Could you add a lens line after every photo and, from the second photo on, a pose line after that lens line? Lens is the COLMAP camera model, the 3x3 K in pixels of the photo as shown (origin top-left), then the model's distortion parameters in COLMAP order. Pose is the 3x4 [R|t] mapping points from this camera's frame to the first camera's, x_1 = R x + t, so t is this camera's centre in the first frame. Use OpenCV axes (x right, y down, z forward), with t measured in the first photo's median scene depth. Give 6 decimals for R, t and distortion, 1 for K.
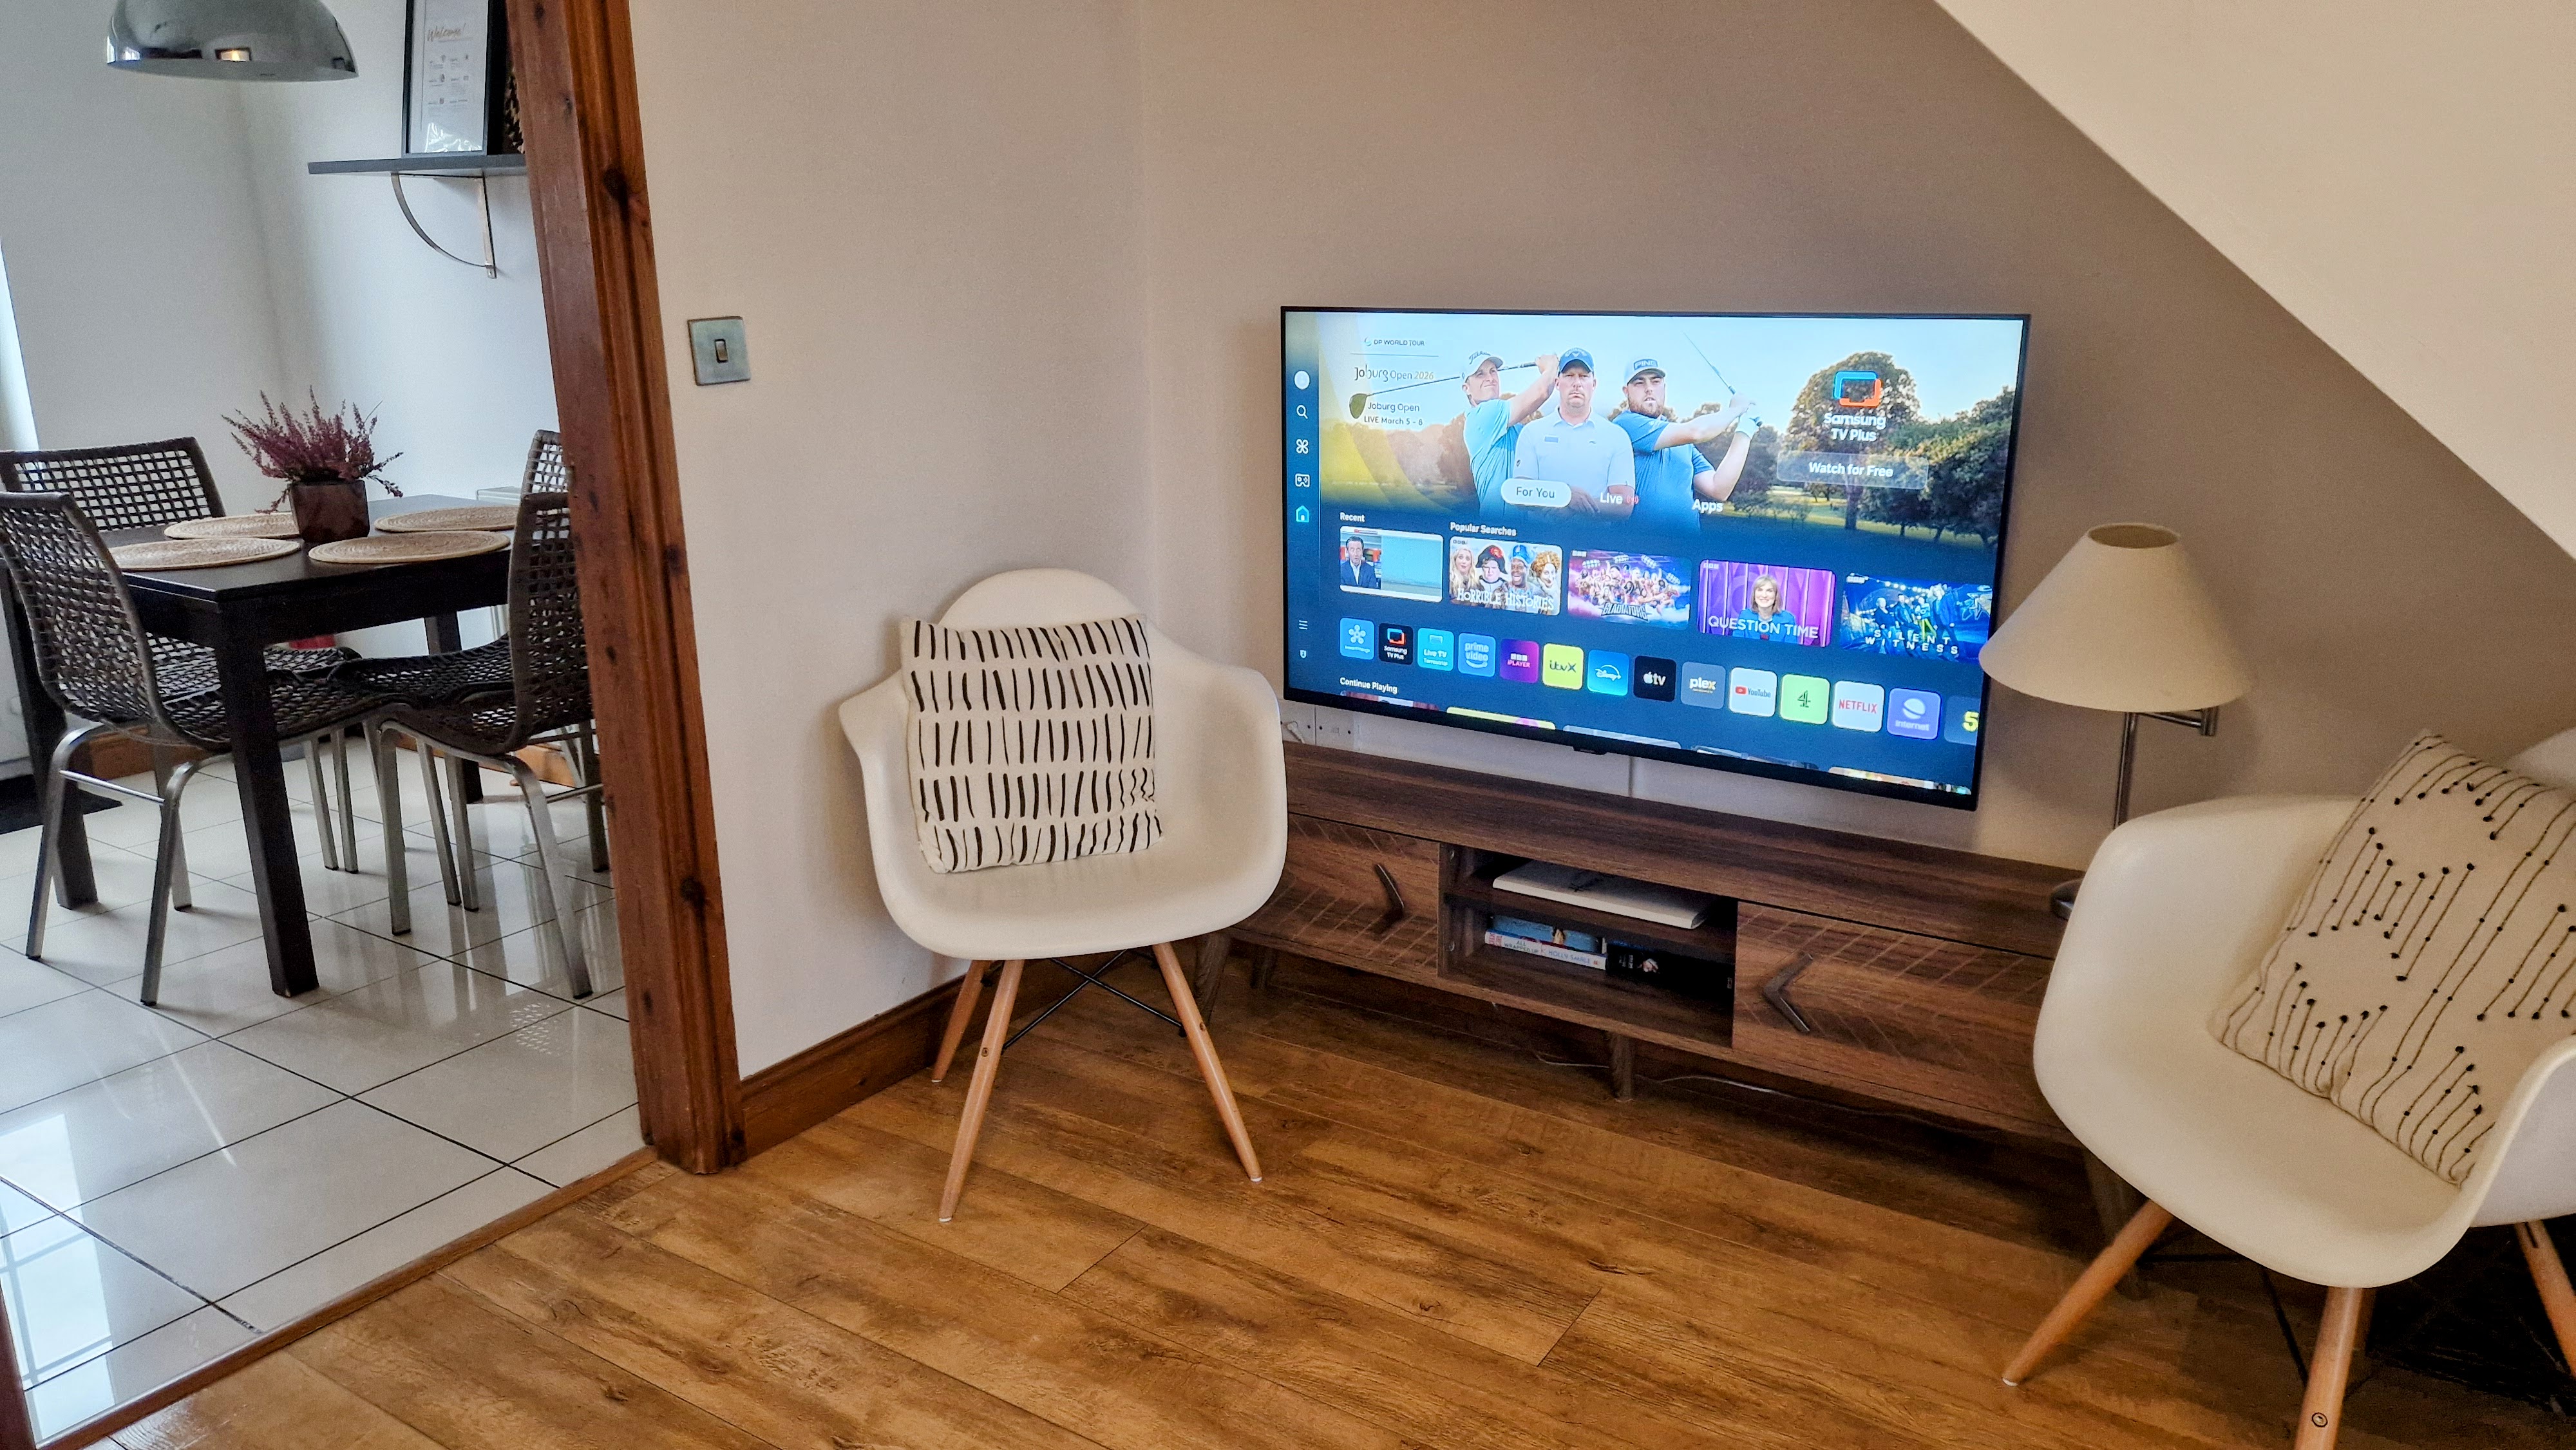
lens RADIAL K [[1733.1, 0, 1294.8], [0, 1733.1, 720.3], [0, 0, 1]] dist [0.096503, -0.088434]
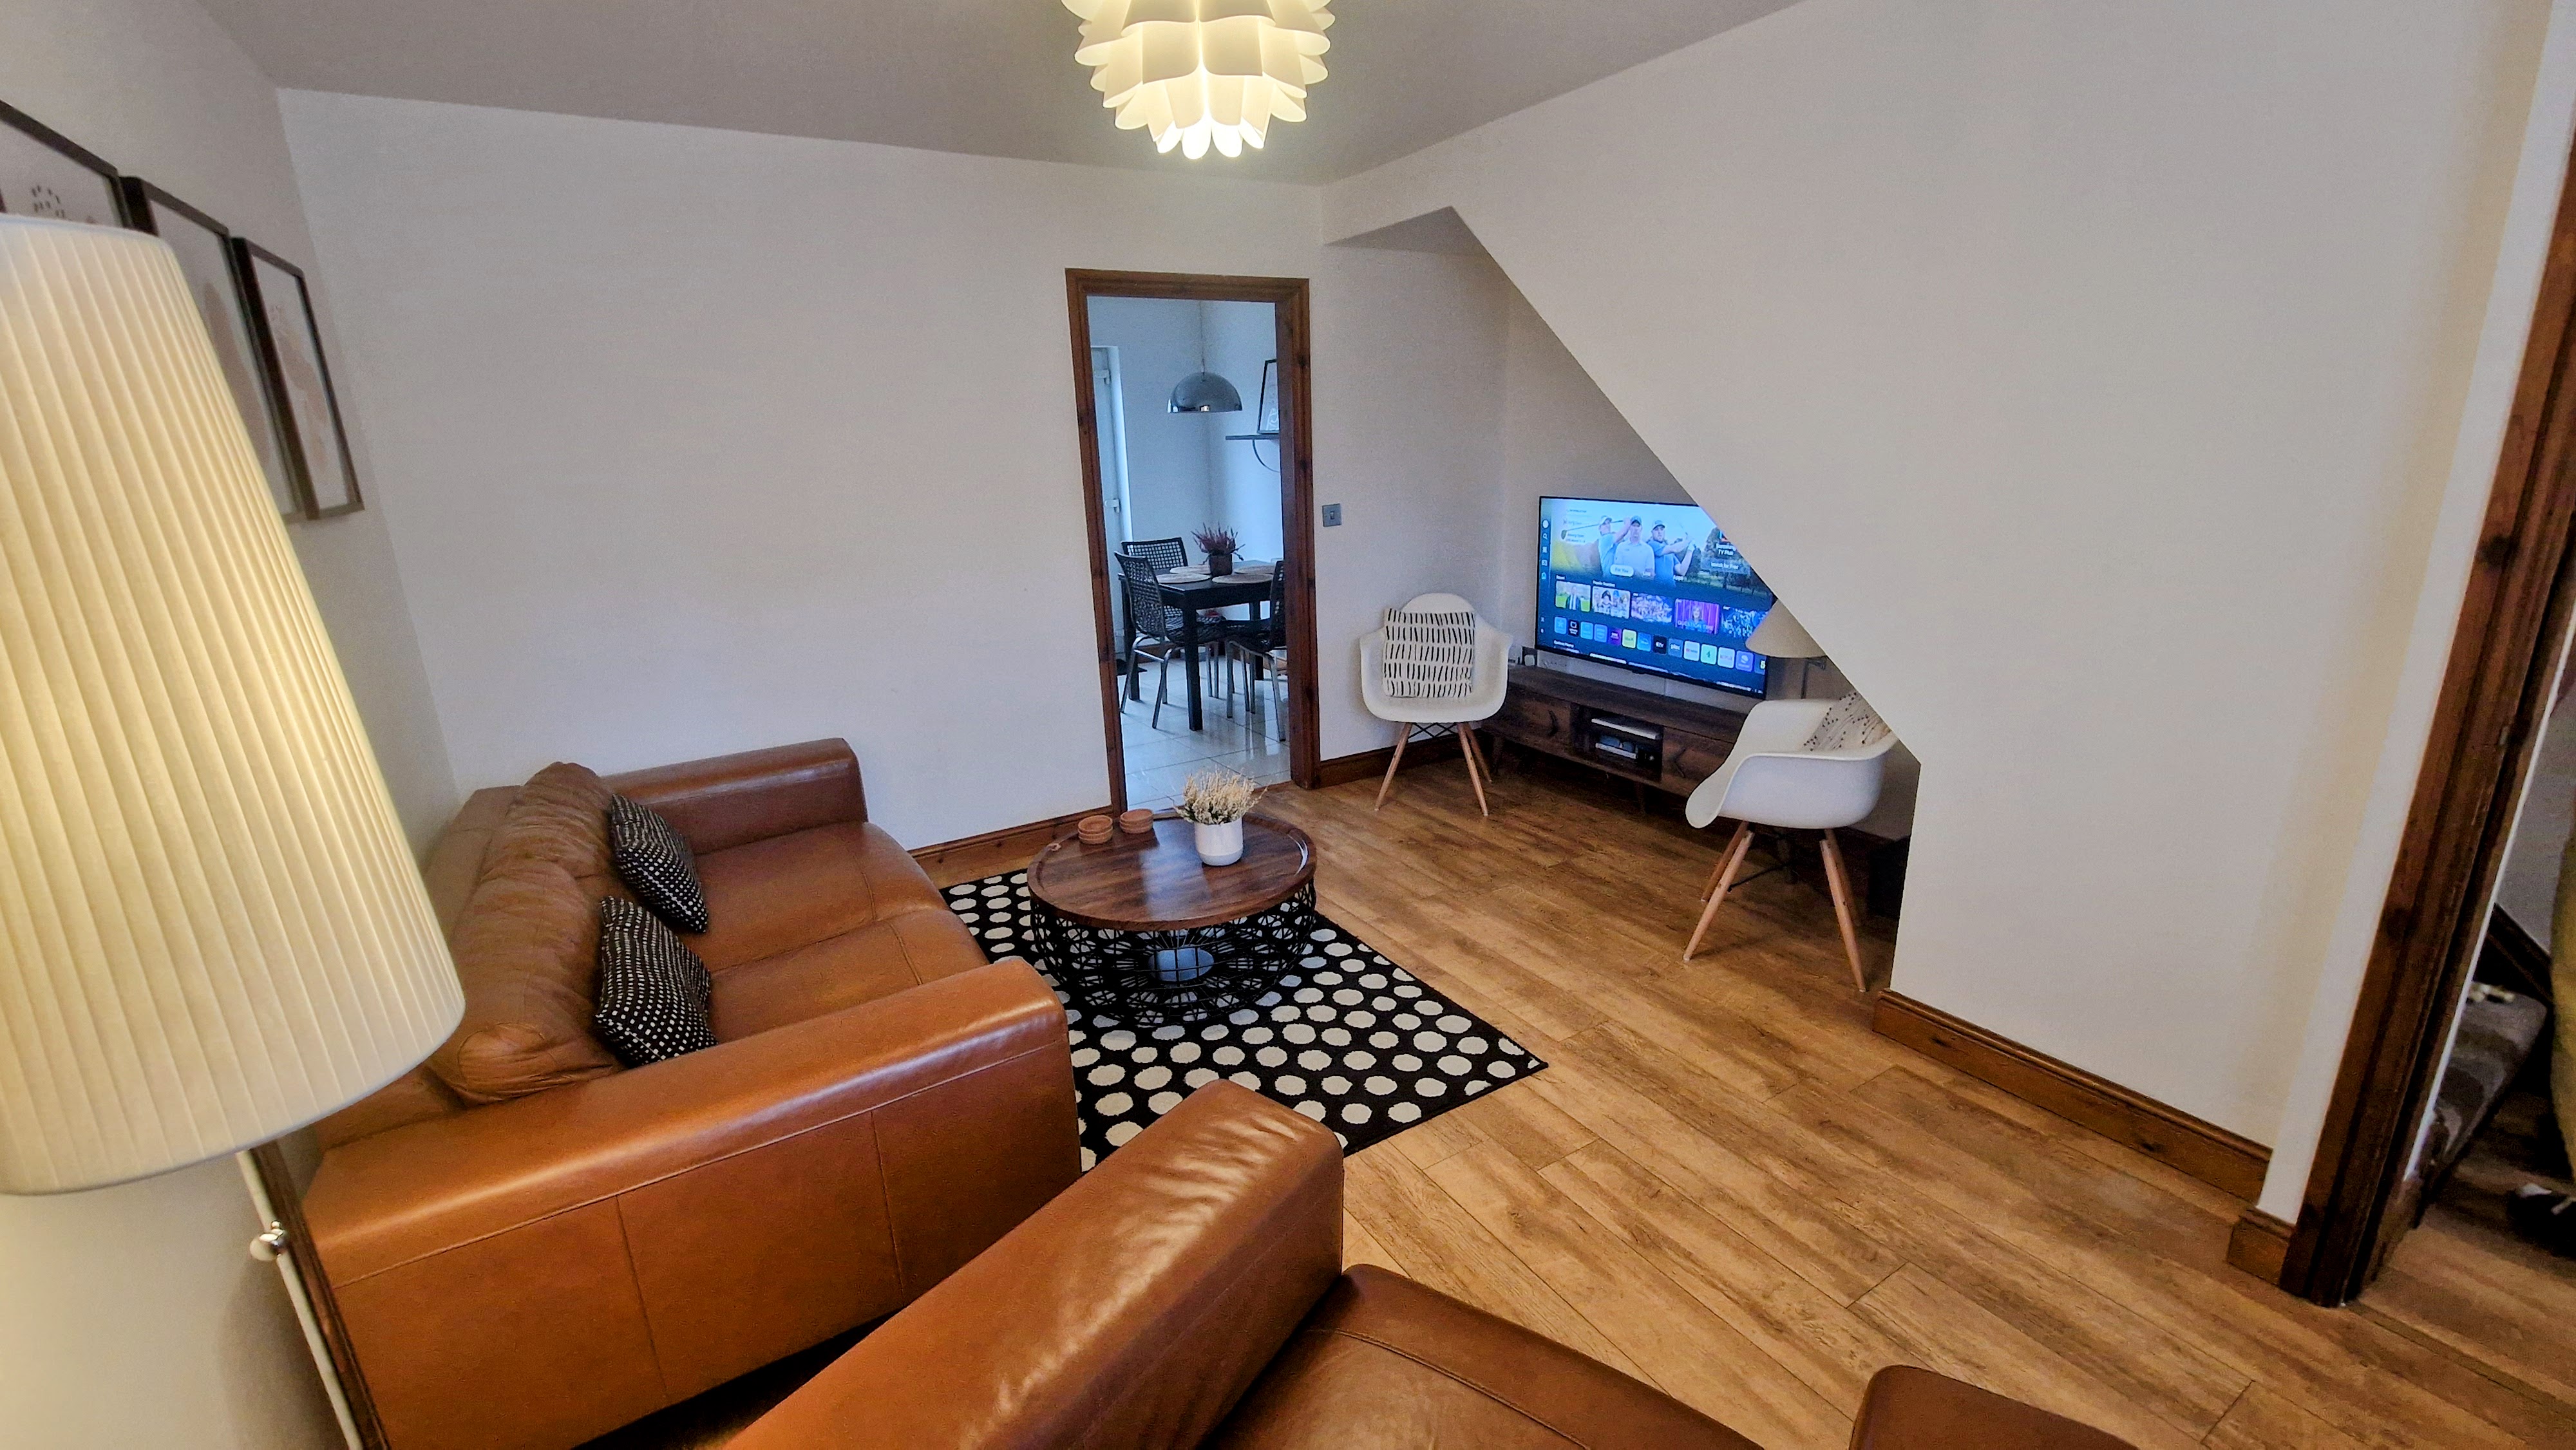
lens RADIAL K [[1050.6, 0, 1283.6], [0, 1050.6, 729.7], [0, 0, 1]] dist [0.002097, -0.000231]
pose [[0.901377, 0.096714, -0.422097, 0.353086], [-0.085608, 0.995301, 0.045237, 0.073987], [0.424489, -0.004641, 0.905421, -0.602342]]
